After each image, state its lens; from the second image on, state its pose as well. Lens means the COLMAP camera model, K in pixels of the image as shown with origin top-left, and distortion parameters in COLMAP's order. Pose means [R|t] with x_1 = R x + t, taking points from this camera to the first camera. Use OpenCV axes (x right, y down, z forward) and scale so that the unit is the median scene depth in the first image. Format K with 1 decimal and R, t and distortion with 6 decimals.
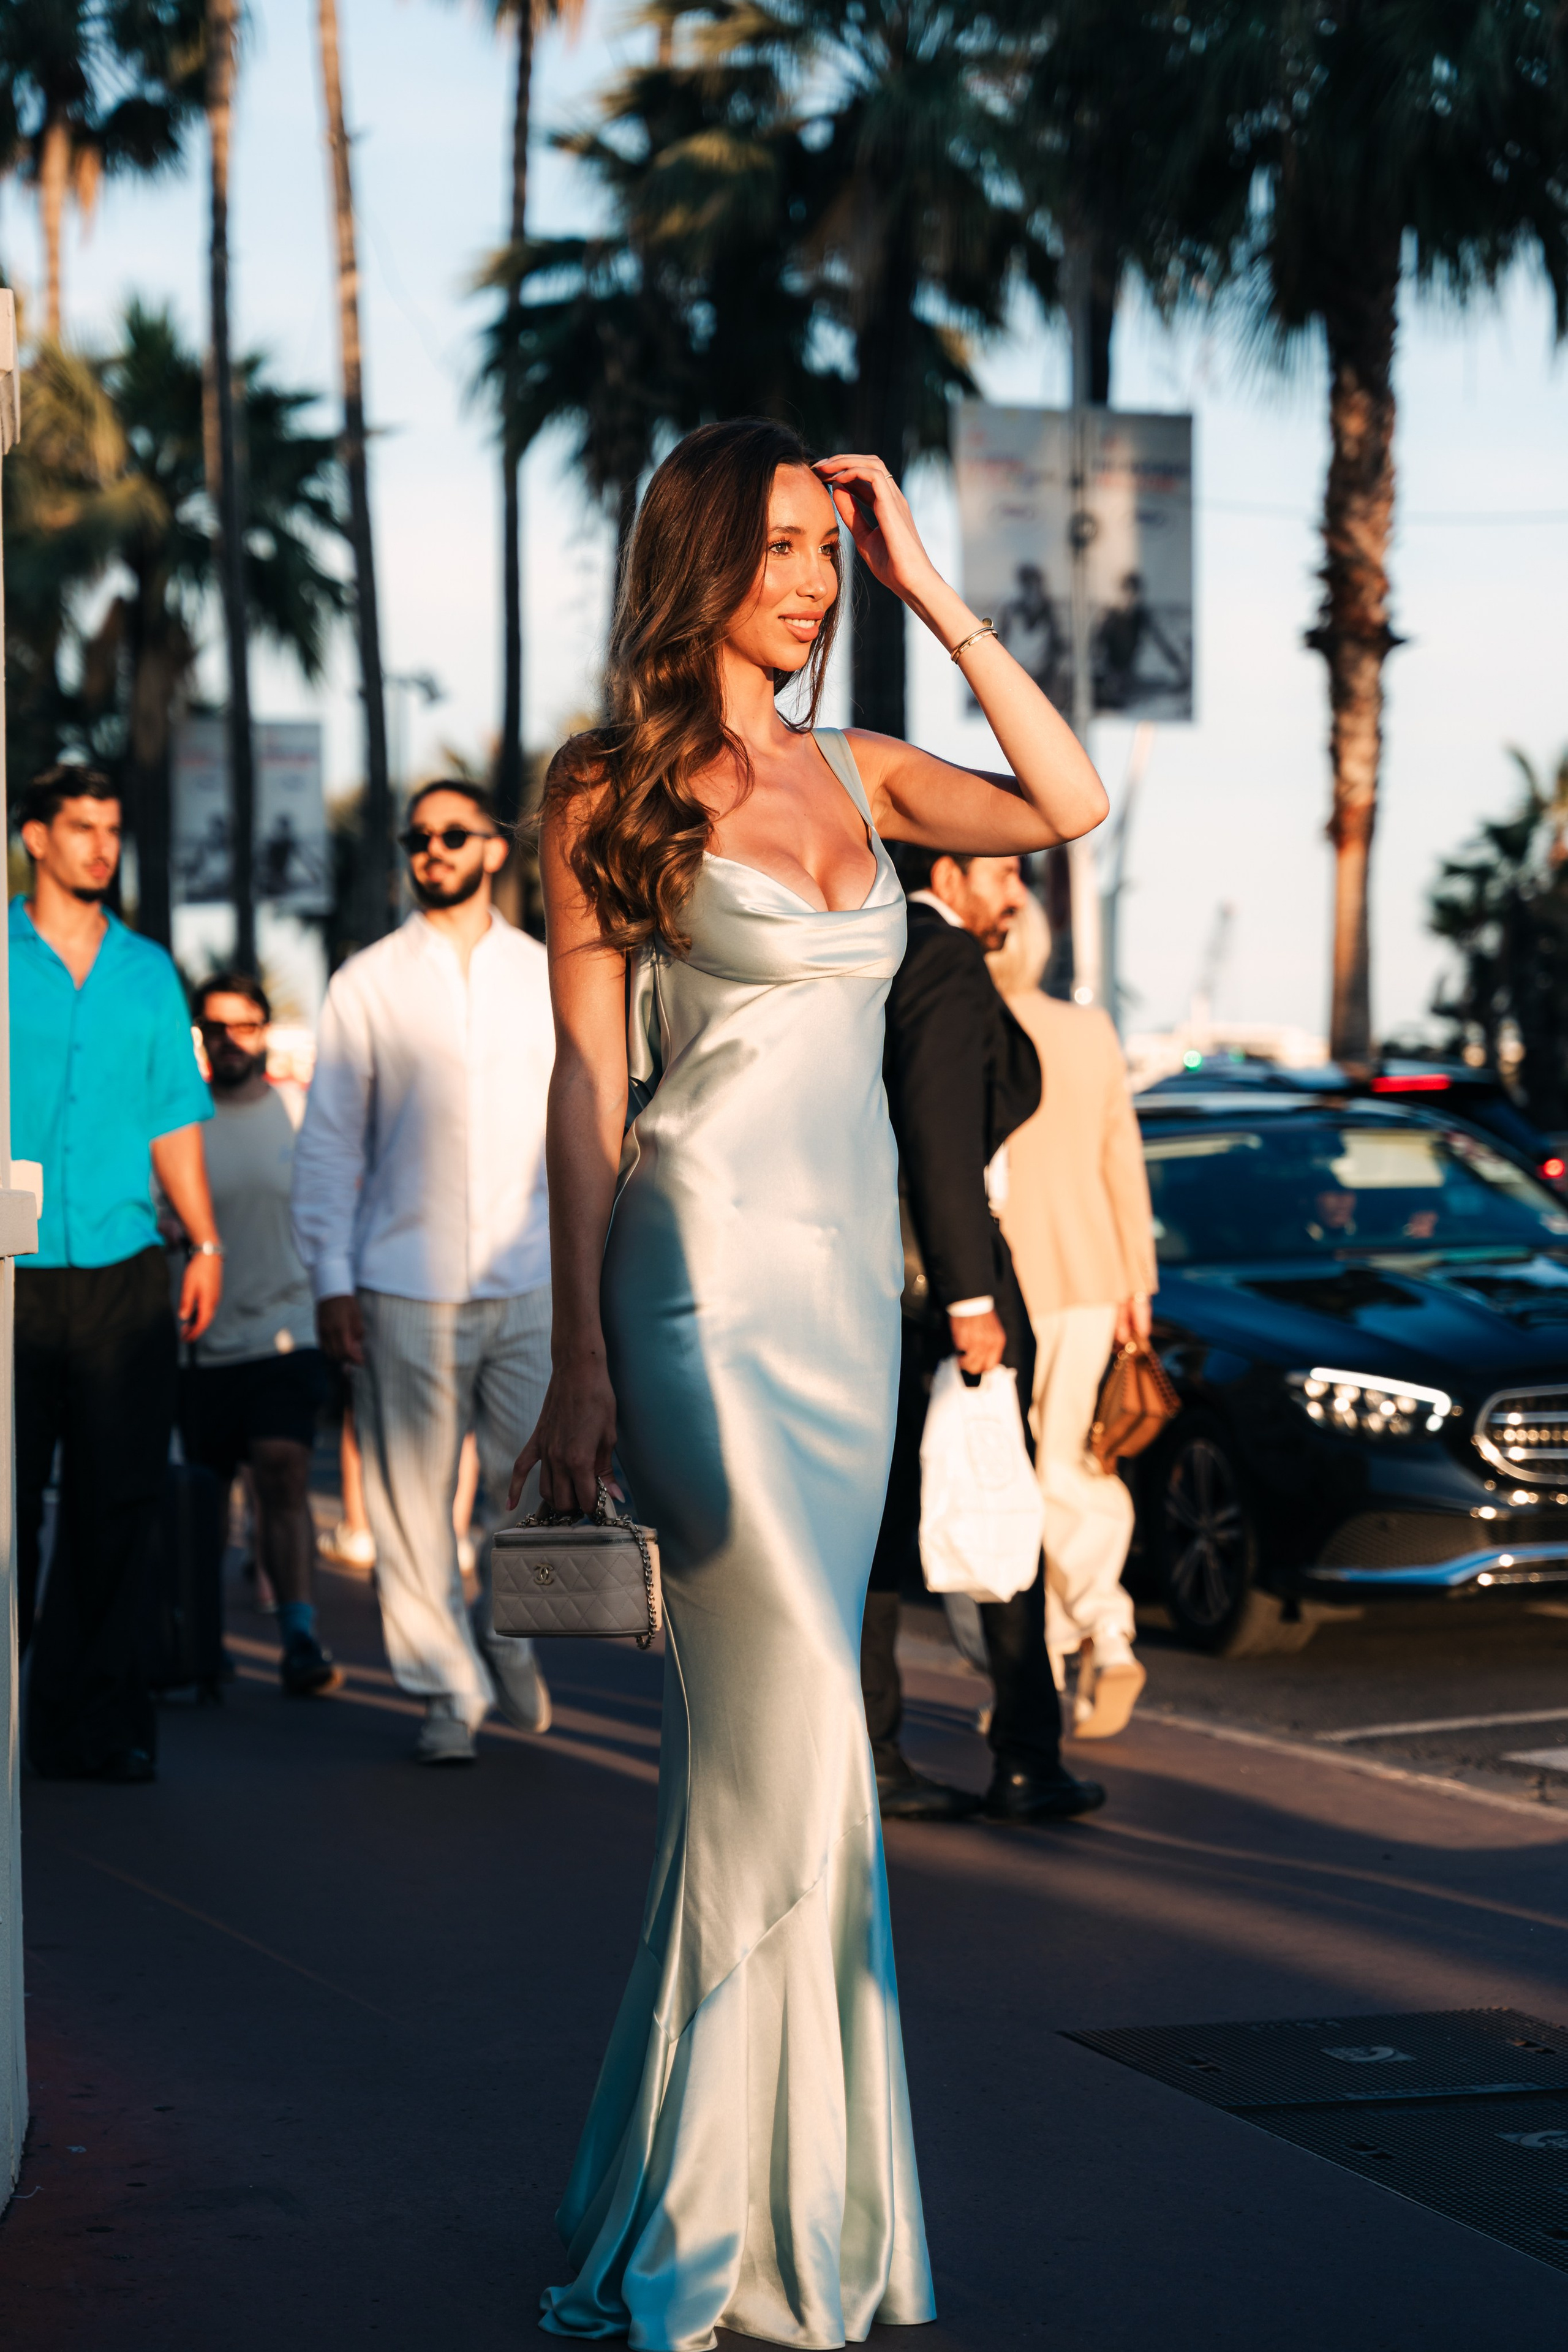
lens RADIAL K [[6006.7, 0, 784.0], [0, 6006.7, 1176.0], [0, 0, 1]] dist [0.070289, -3.516327]
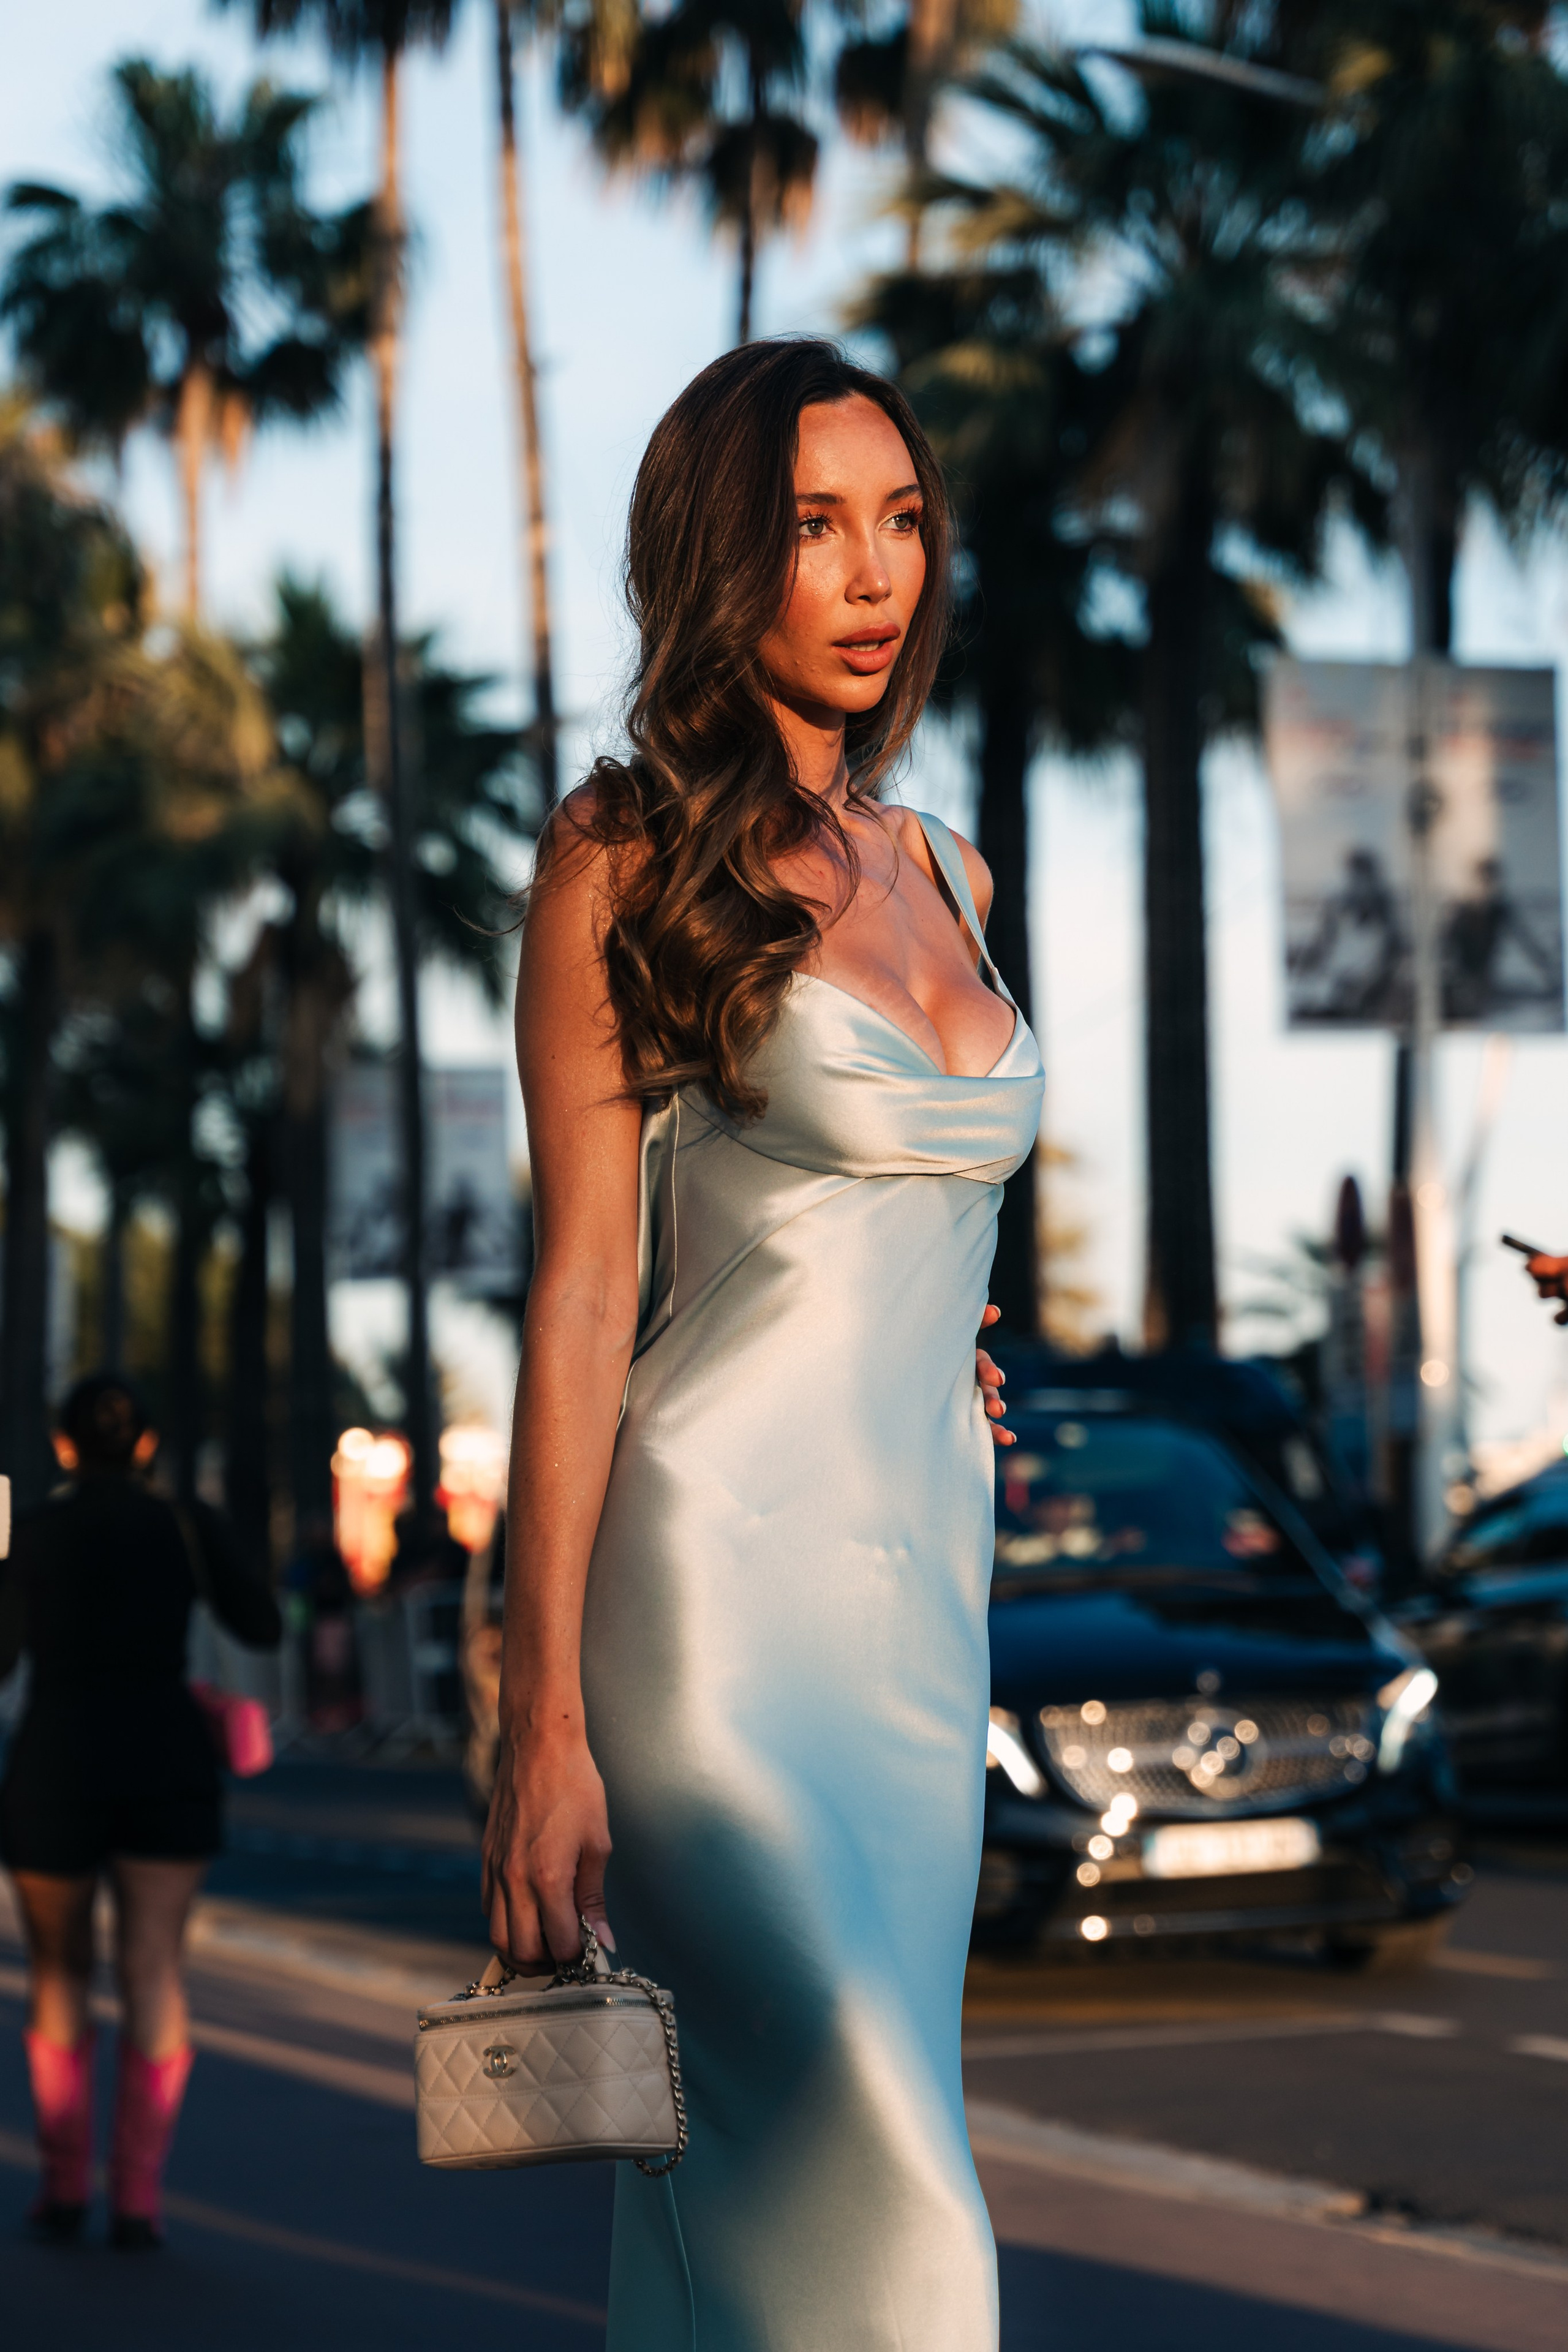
lens RADIAL K [[6006.7, 0, 784.0], [0, 6006.7, 1176.0], [0, 0, 1]] dist [0.070289, -3.516327]
pose [[0.999205, -0.006389, -0.039354, -0.005581], [0.003203, 0.996750, -0.080488, 0.008074], [0.039740, 0.080298, 0.995978, 0.173515]]
